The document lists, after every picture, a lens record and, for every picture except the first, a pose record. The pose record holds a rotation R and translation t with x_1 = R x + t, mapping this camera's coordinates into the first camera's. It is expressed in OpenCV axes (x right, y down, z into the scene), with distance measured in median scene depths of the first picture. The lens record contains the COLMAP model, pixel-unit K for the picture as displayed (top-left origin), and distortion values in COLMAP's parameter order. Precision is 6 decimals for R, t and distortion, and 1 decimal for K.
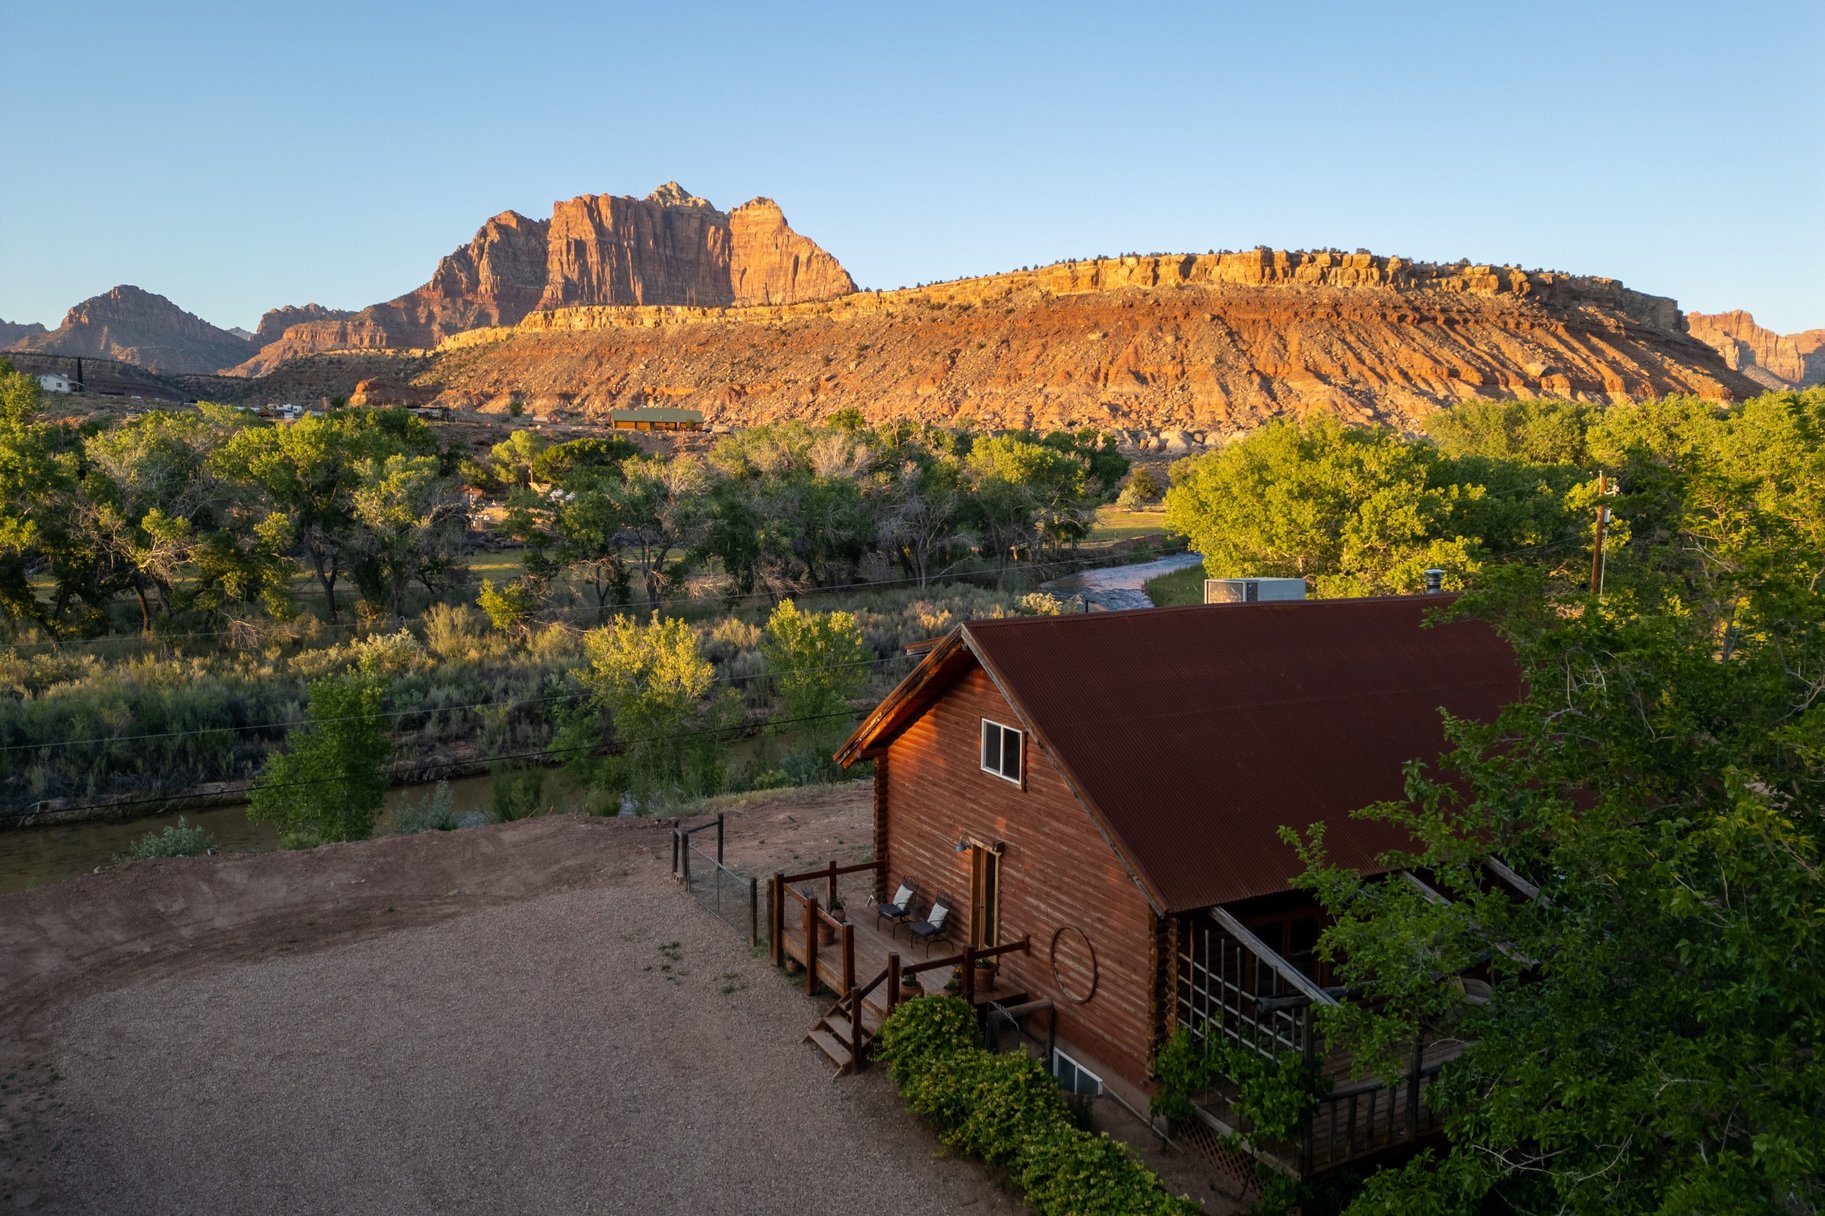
lens RADIAL K [[1268.0, 0, 902.7], [0, 1268.0, 619.2], [0, 0, 1]] dist [0.080806, -0.070697]
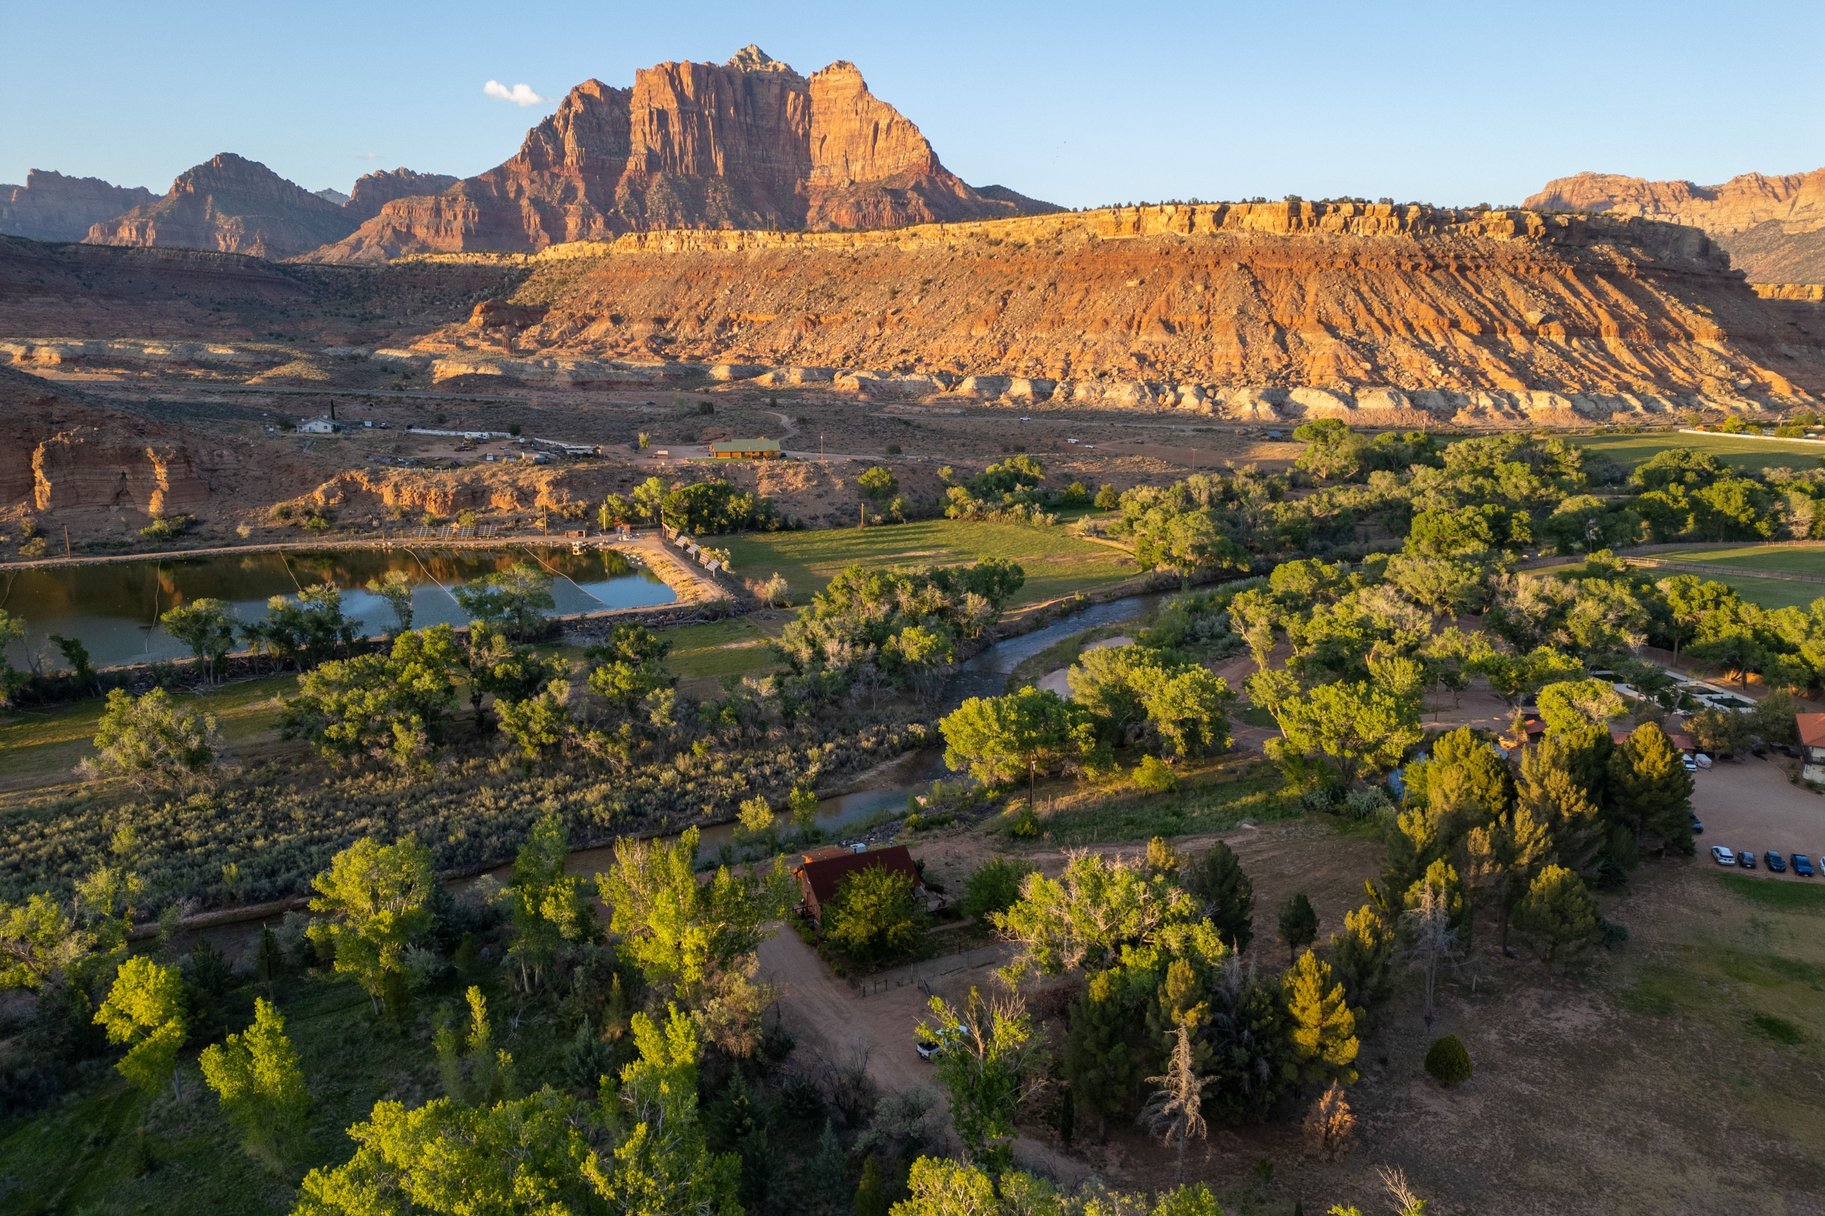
lens RADIAL K [[1259.7, 0, 901.2], [0, 1259.7, 618.0], [0, 0, 1]] dist [0.052162, -0.014195]
pose [[0.997944, 0.014636, -0.062405, 0.020566], [-0.007876, 0.994204, 0.107222, -0.043774], [0.063612, -0.106510, 0.992275, -0.120519]]
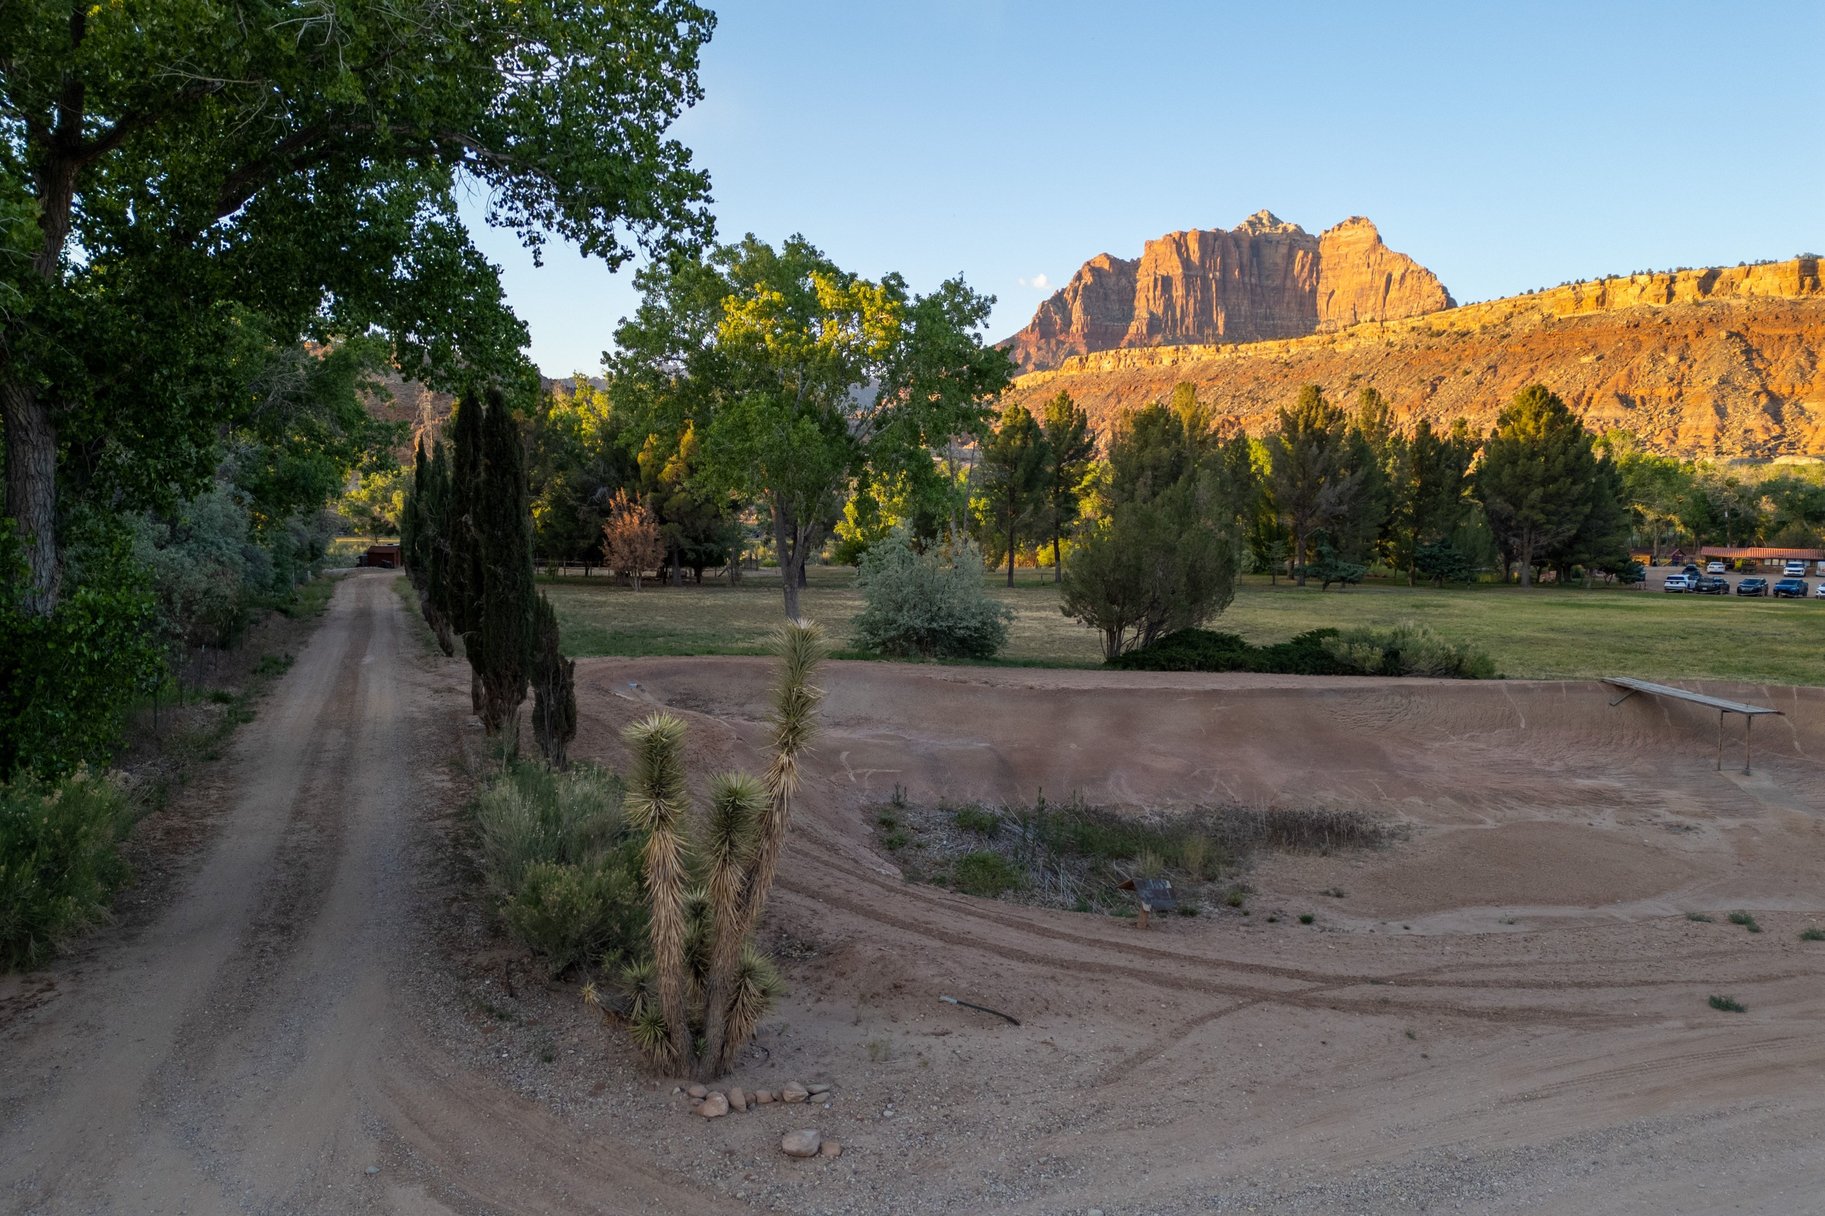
lens RADIAL K [[1268.0, 0, 916.8], [0, 1268.0, 613.9], [0, 0, 1]] dist [0.080806, -0.070697]
pose [[0.904278, 0.045353, -0.424528, 0.102337], [-0.055736, 0.998373, -0.012065, 0.011140], [0.423290, 0.034572, 0.905334, -0.090980]]
